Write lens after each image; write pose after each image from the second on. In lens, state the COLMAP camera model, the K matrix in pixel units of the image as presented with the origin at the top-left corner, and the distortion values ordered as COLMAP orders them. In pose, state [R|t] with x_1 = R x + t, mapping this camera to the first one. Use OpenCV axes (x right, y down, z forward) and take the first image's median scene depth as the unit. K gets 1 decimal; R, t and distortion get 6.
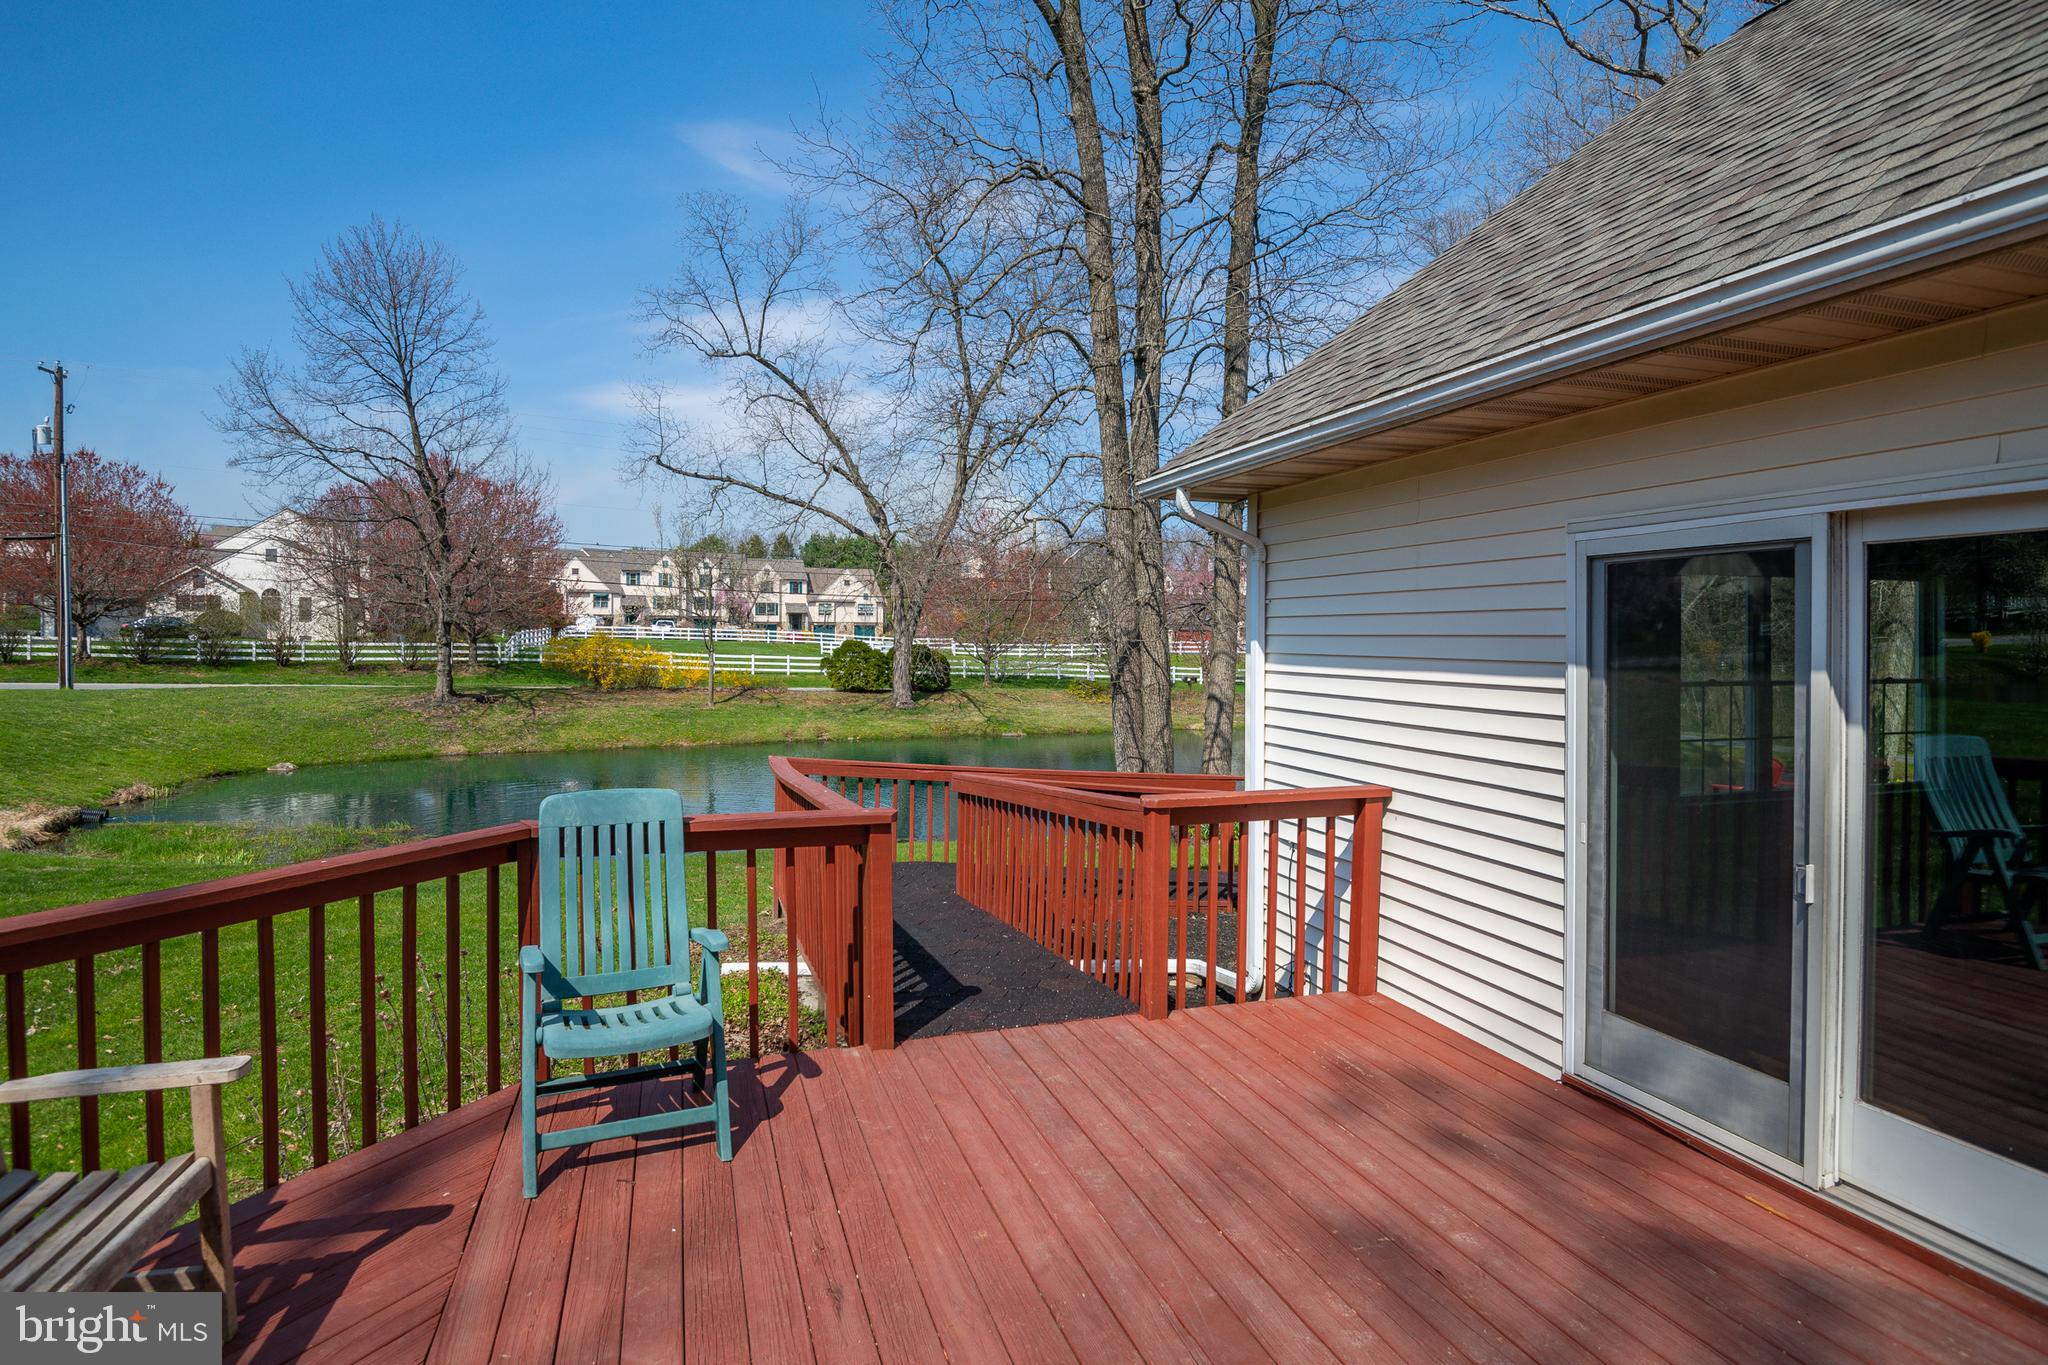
lens RADIAL K [[1061.1, 0, 1024.0], [0, 1061.1, 682.5], [0, 0, 1]] dist [0.000537, -0.000102]
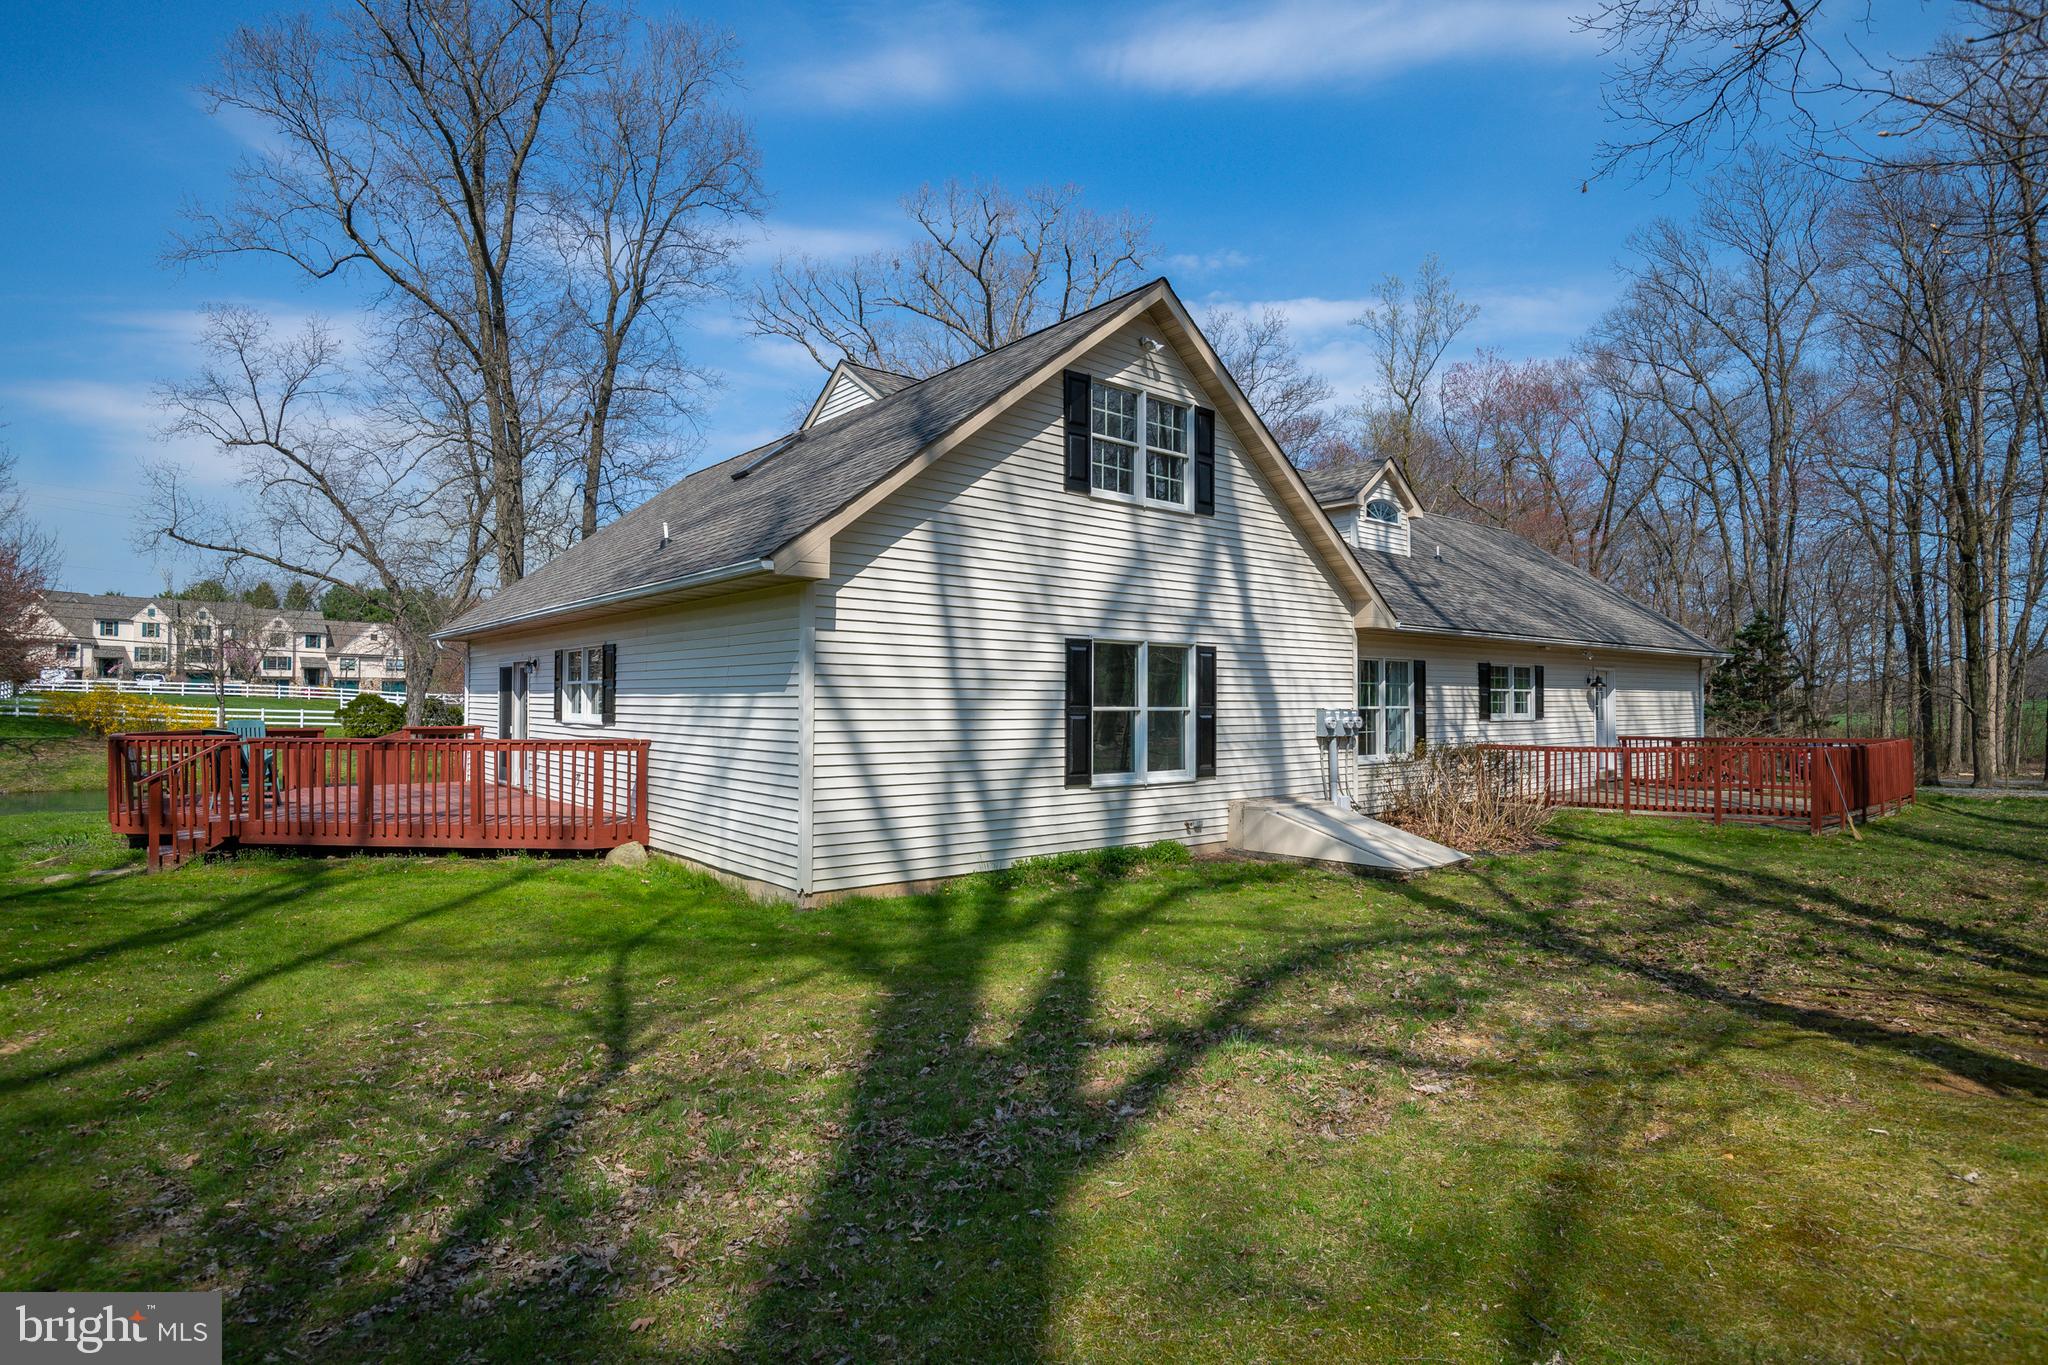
lens RADIAL K [[1074.3, 0, 1024.3], [0, 1074.3, 700.4], [0, 0, 1]] dist [-0.028711, -0.000788]
pose [[0.929312, 0.002824, 0.369285, 0.031536], [0.011497, 0.999265, -0.036573, 0.007121], [-0.369117, 0.038234, 0.928596, -0.136923]]
